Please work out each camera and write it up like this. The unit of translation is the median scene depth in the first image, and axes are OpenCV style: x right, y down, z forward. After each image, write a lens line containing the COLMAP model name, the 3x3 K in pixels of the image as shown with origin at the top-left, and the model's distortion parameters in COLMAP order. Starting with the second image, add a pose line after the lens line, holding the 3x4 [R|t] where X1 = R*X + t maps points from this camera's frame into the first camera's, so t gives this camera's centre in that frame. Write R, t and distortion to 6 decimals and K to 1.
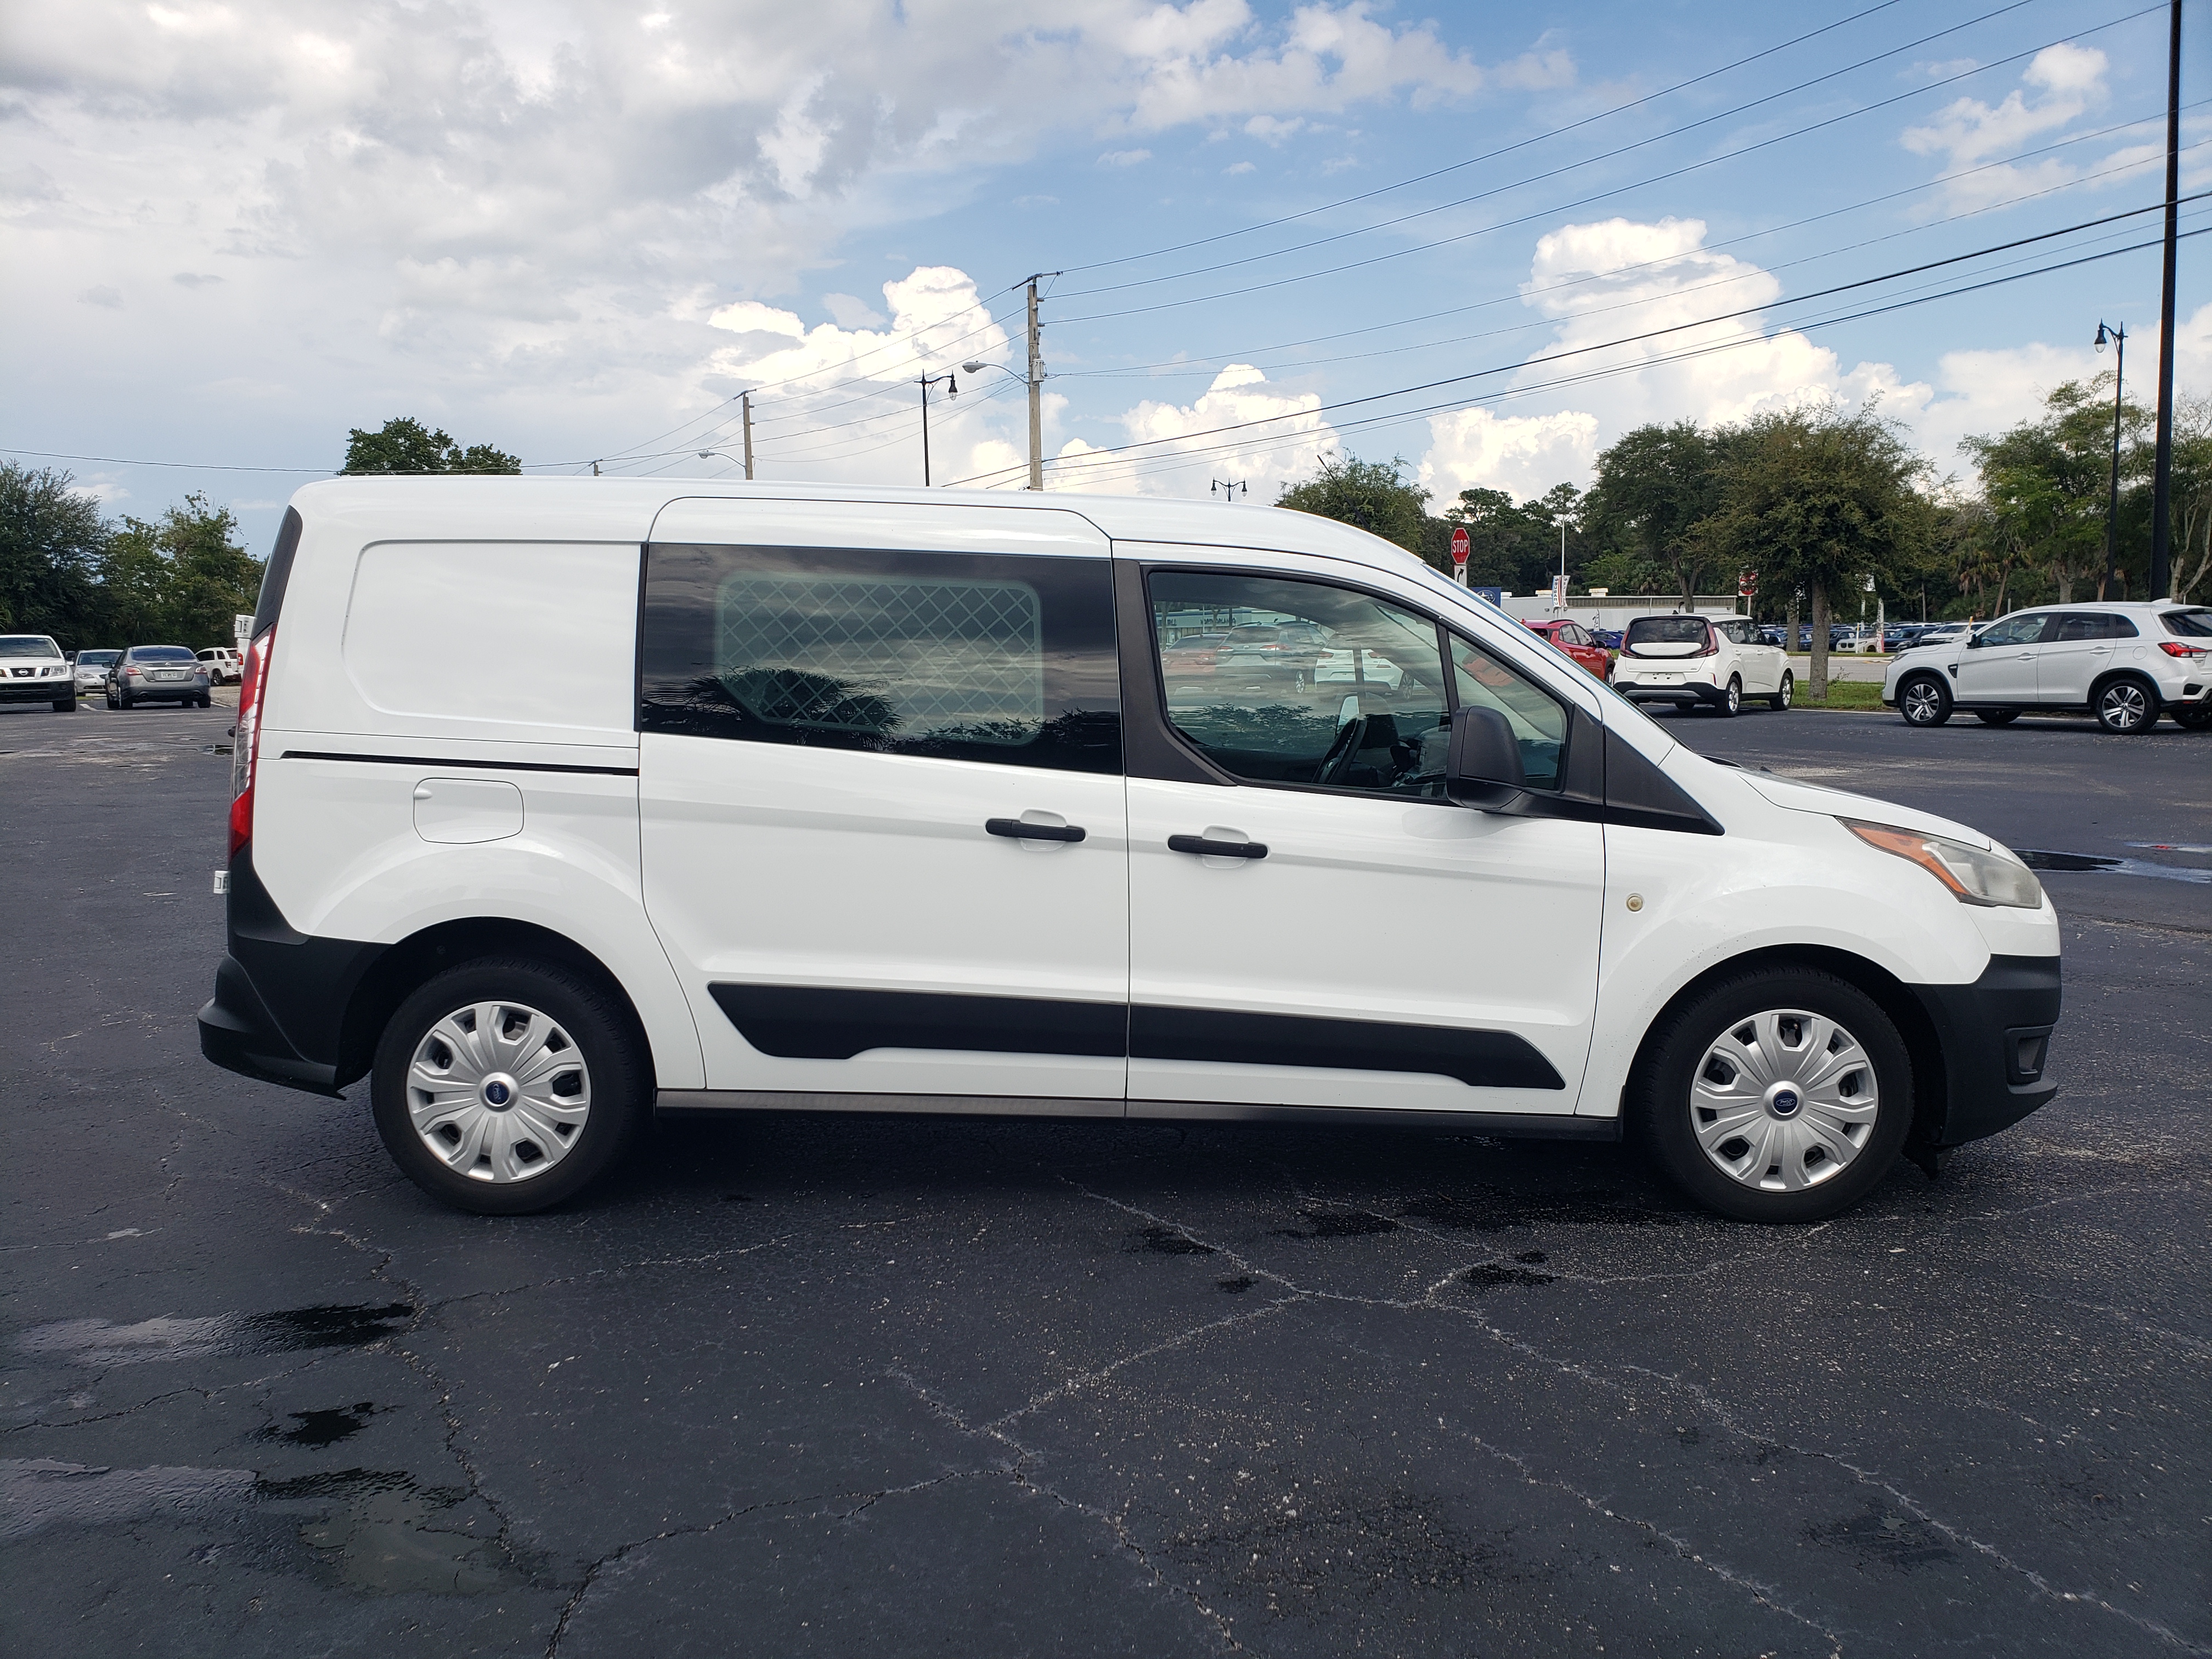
lens RADIAL K [[1754.4, 0, 1087.3], [0, 1754.4, 886.7], [0, 0, 1]] dist [0.024443, -0.019124]
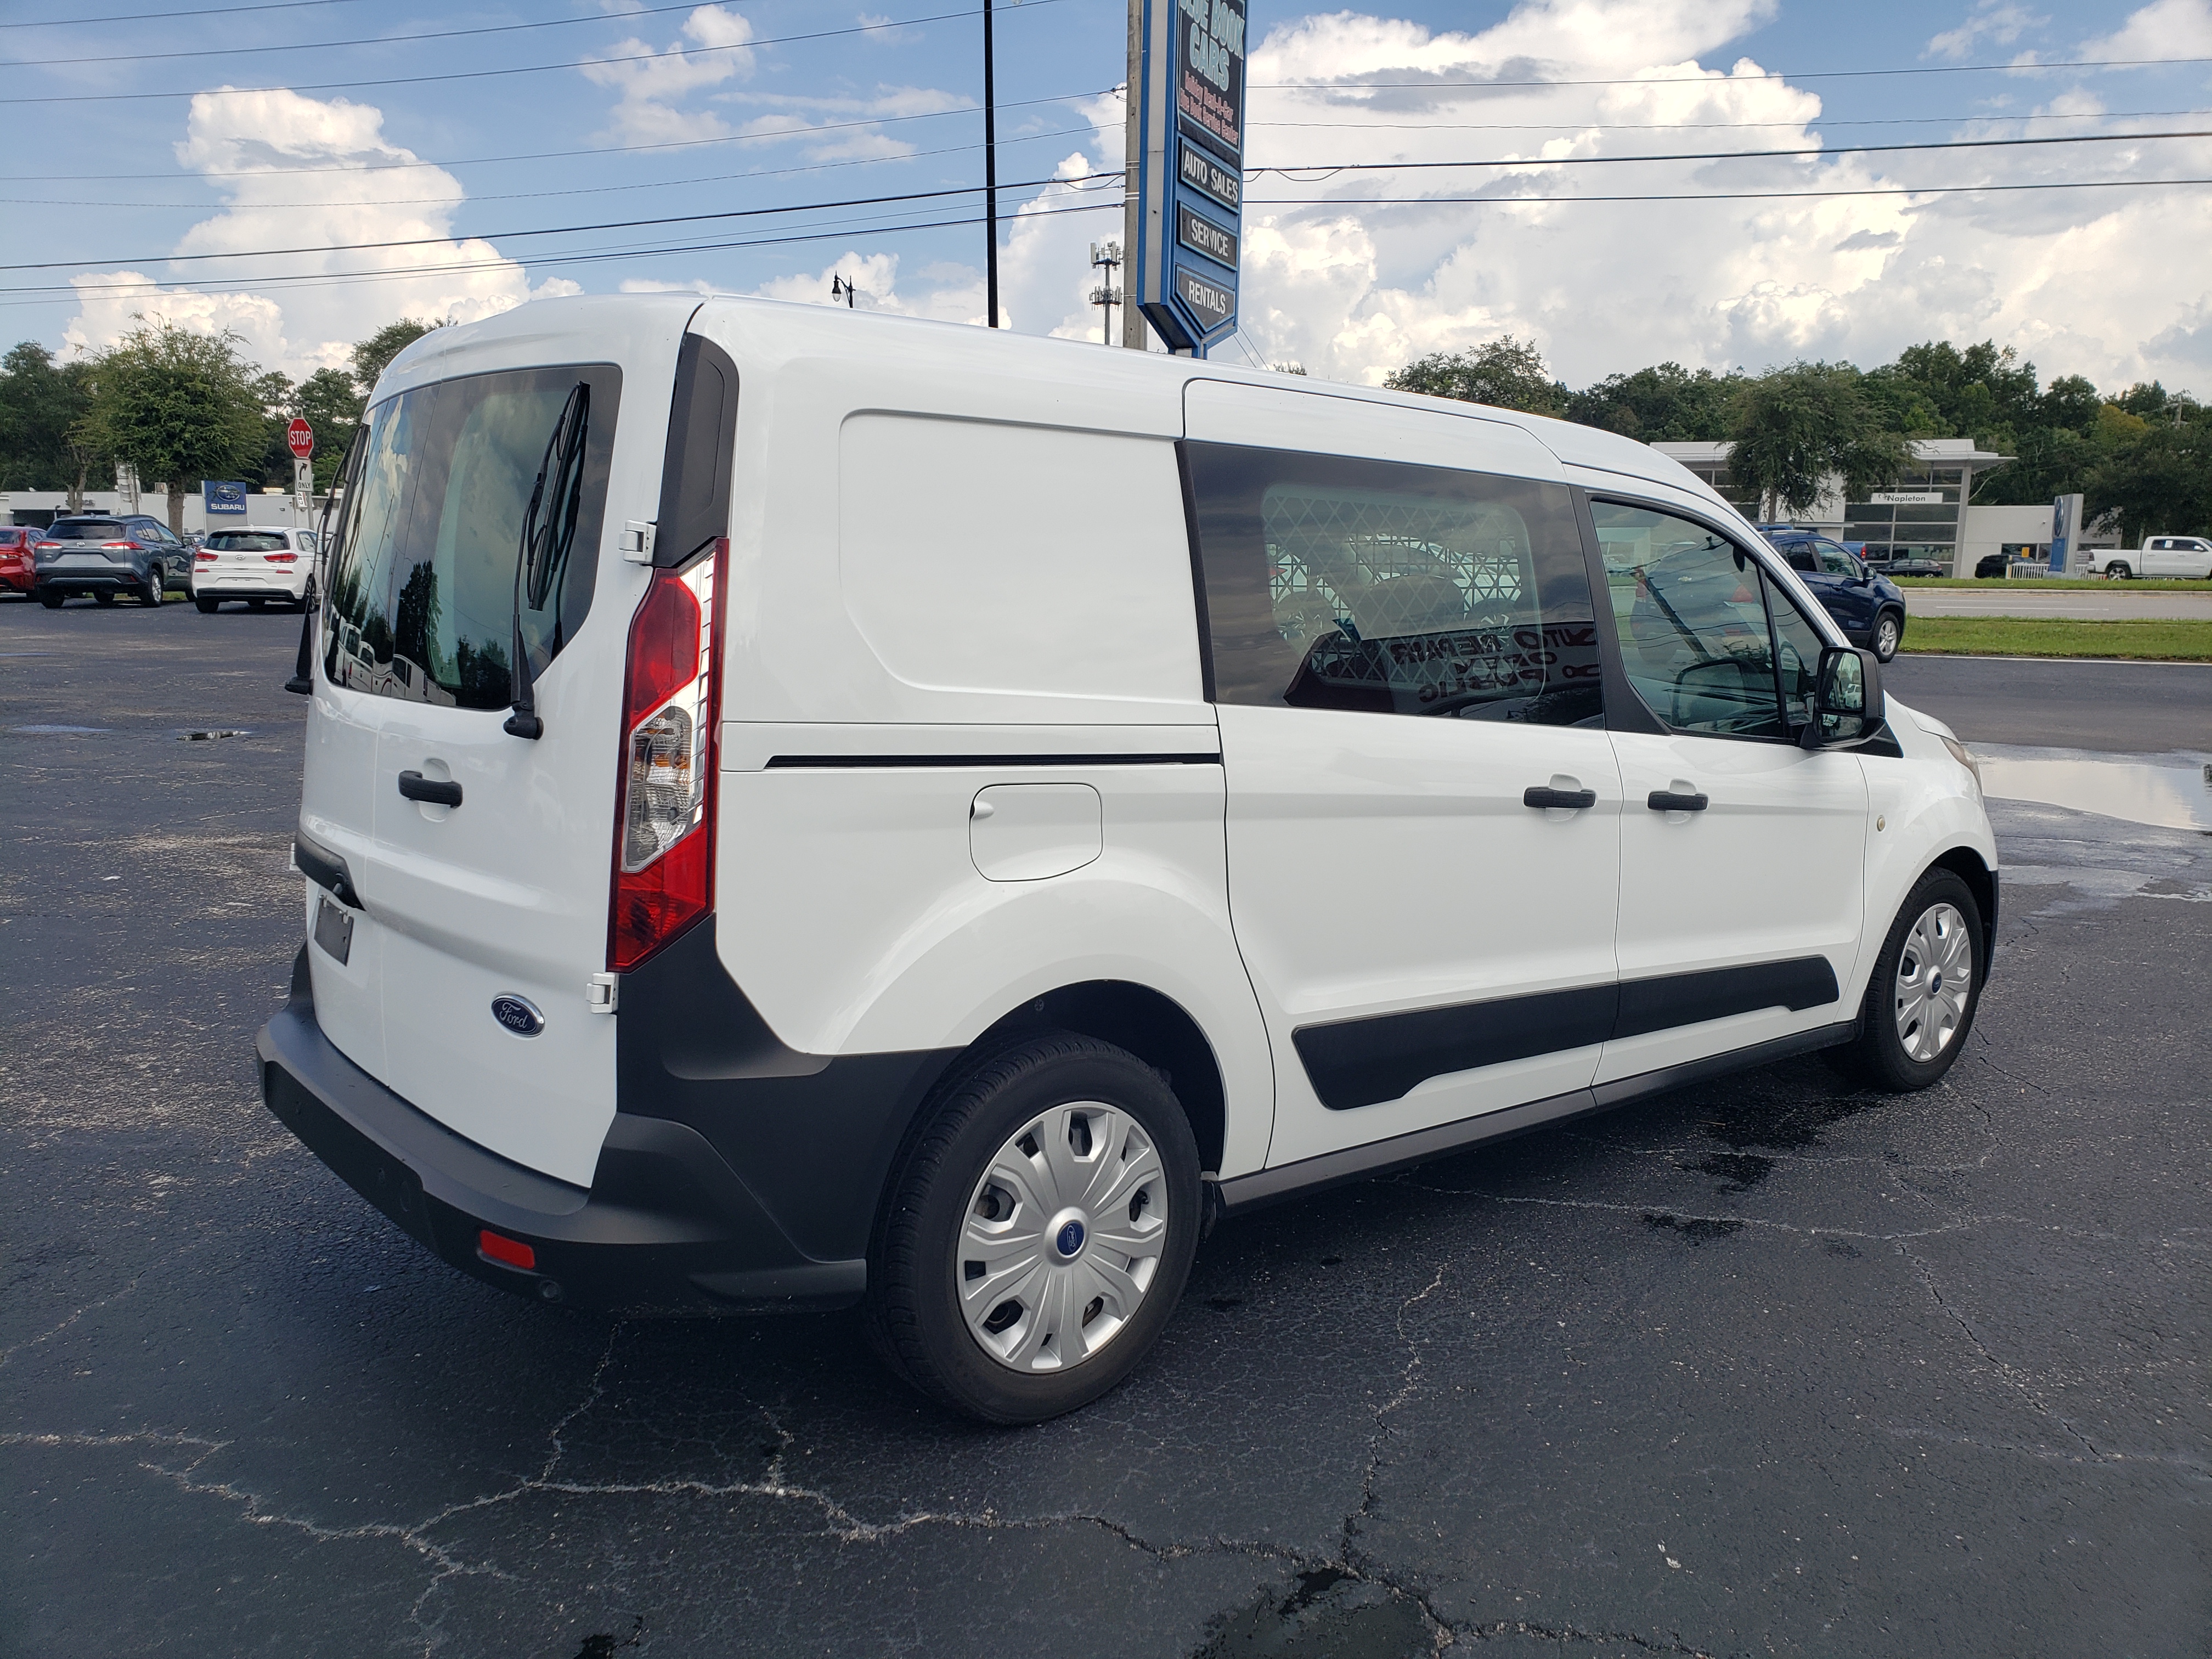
lens RADIAL K [[1754.4, 0, 1082.7], [0, 1754.4, 844.9], [0, 0, 1]] dist [0.024443, -0.019124]
pose [[0.749921, -0.089231, 0.655481, -0.144863], [0.069923, 0.996002, 0.055590, -0.013715], [-0.657821, 0.004145, 0.753163, 0.091476]]
